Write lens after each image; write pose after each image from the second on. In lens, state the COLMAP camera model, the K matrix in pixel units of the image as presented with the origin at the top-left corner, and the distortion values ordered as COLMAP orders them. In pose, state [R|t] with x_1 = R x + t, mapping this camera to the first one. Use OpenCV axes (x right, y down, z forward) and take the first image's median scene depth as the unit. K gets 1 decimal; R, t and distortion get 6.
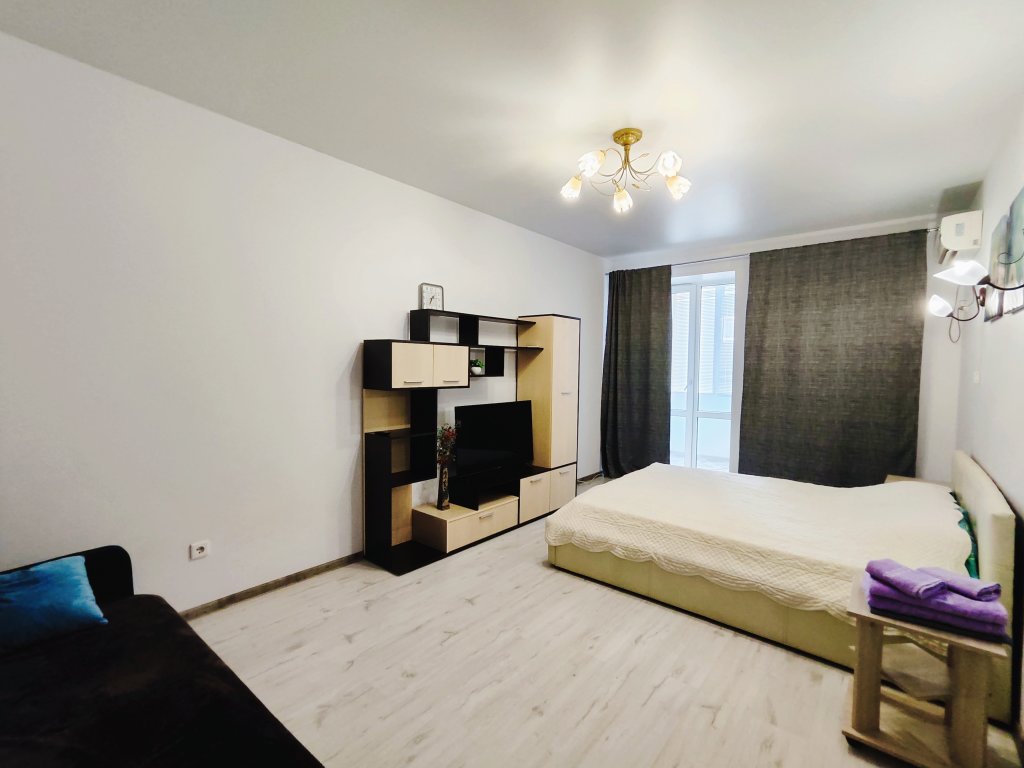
lens RADIAL K [[467.6, 0, 509.6], [0, 467.6, 387.5], [0, 0, 1]] dist [-0.018881, 0.016576]
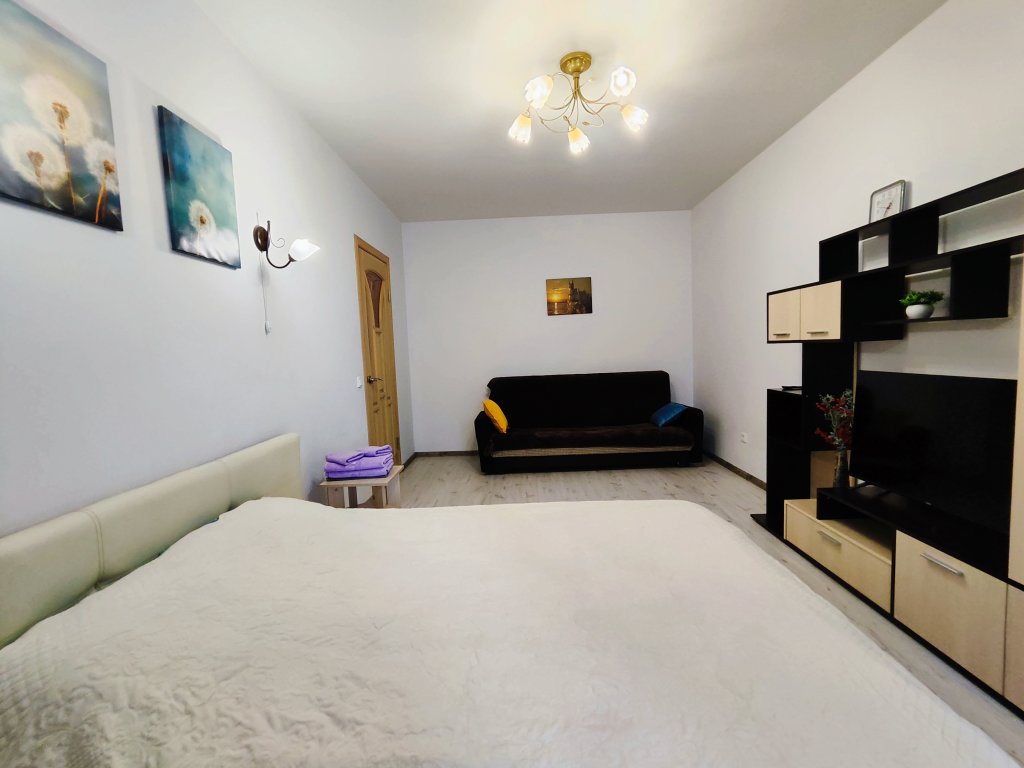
lens RADIAL K [[467.6, 0, 509.6], [0, 467.6, 387.5], [0, 0, 1]] dist [-0.018881, 0.016576]
pose [[-0.779408, 0.071154, -0.622463, 0.694200], [0.001099, 0.993684, 0.112213, -0.010178], [0.626515, 0.086776, -0.774563, 1.207640]]
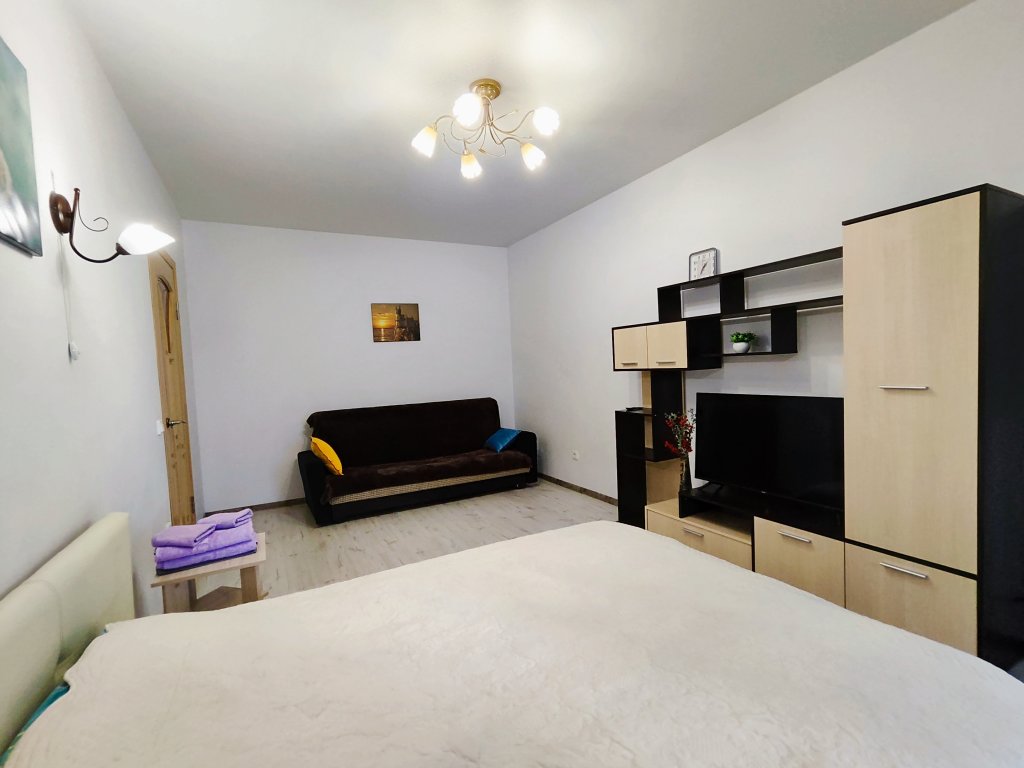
lens RADIAL K [[467.6, 0, 509.6], [0, 467.6, 387.5], [0, 0, 1]] dist [-0.018881, 0.016576]
pose [[-0.374210, 0.049029, -0.926047, 0.787428], [-0.003358, 0.998523, 0.054224, -0.012800], [0.927338, 0.023401, -0.373492, 1.001650]]
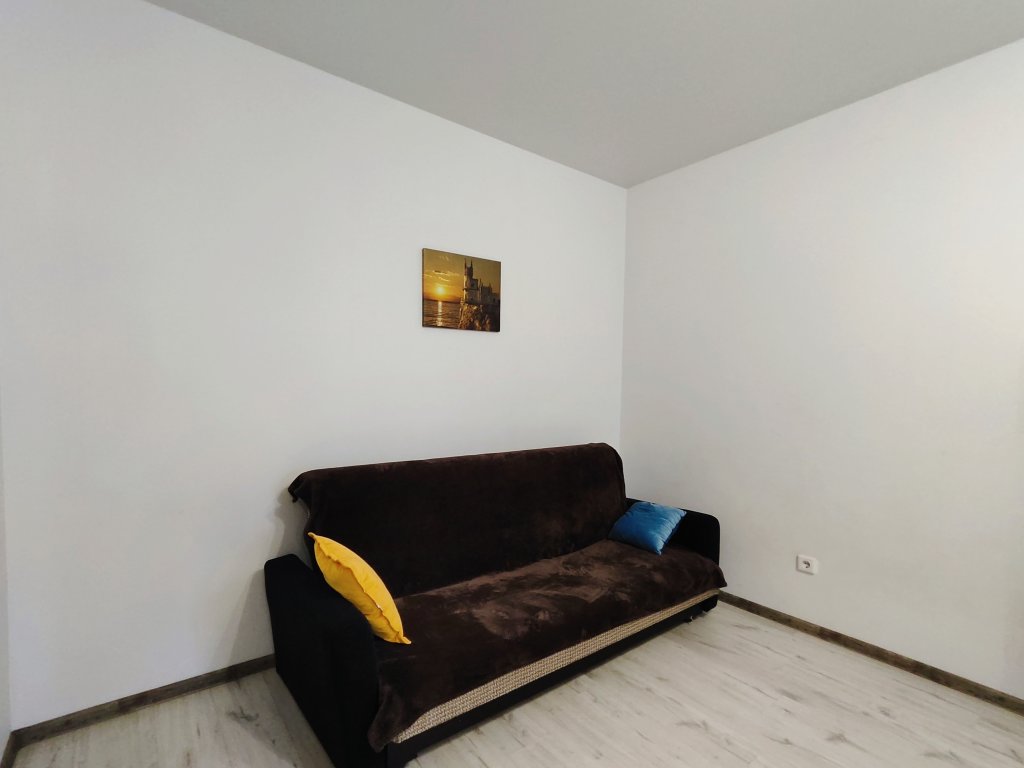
lens RADIAL K [[491.6, 0, 483.1], [0, 491.6, 406.5], [0, 0, 1]] dist [-0.021004, 0.016508]
pose [[-0.241168, 0.031601, -0.969969, 0.343074], [-0.064777, 0.996717, 0.048579, 0.006054], [0.968319, 0.074547, -0.238329, 0.384808]]
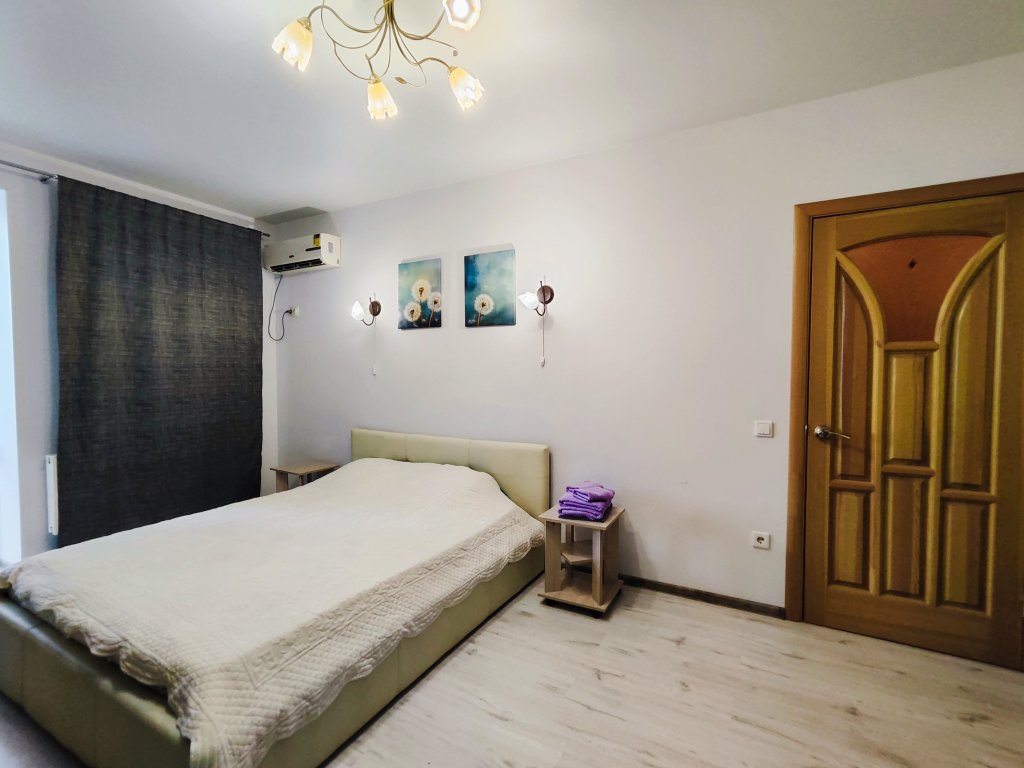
lens RADIAL K [[467.6, 0, 509.6], [0, 467.6, 387.5], [0, 0, 1]] dist [-0.018881, 0.016576]
pose [[-0.199356, -0.045558, 0.978867, -0.287985], [0.040659, 0.997674, 0.054713, -0.023007], [-0.979083, 0.050707, -0.197040, 0.716484]]
